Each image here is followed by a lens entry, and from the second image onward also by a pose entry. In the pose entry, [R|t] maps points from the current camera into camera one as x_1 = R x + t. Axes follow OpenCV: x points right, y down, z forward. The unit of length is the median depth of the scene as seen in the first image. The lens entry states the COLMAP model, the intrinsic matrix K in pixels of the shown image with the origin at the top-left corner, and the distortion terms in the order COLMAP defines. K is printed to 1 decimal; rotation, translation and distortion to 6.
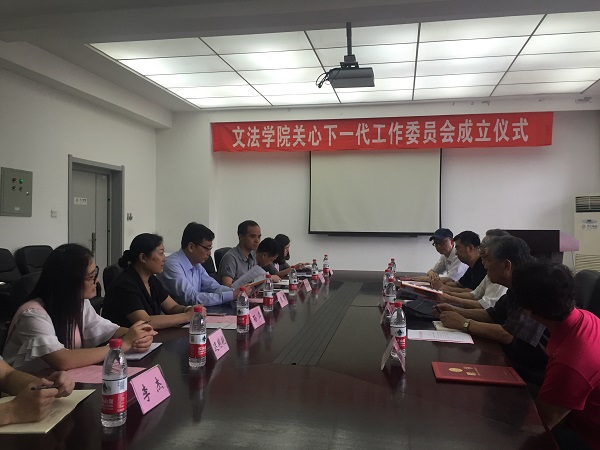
lens RADIAL K [[518.3, 0, 300.0], [0, 518.3, 225.0], [0, 0, 1]] dist [0.092126, -0.120311]
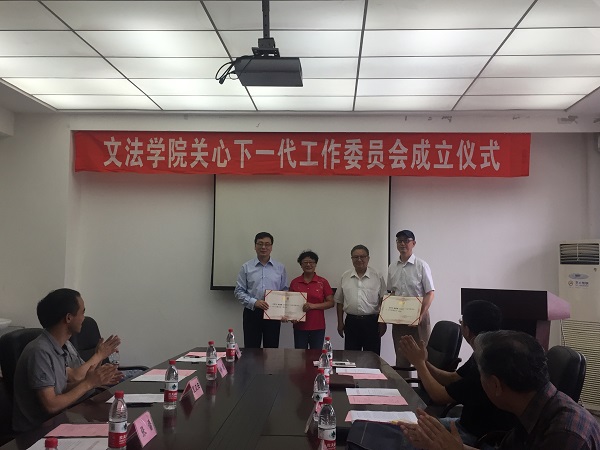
lens RADIAL K [[622.2, 0, 300.0], [0, 622.2, 225.0], [0, 0, 1]] dist [0.061542, 0.006823]
pose [[0.990450, 0.014708, 0.137087, 0.020165], [-0.007135, 0.998429, -0.055570, -0.026051], [-0.137689, 0.054061, 0.988999, 0.136869]]
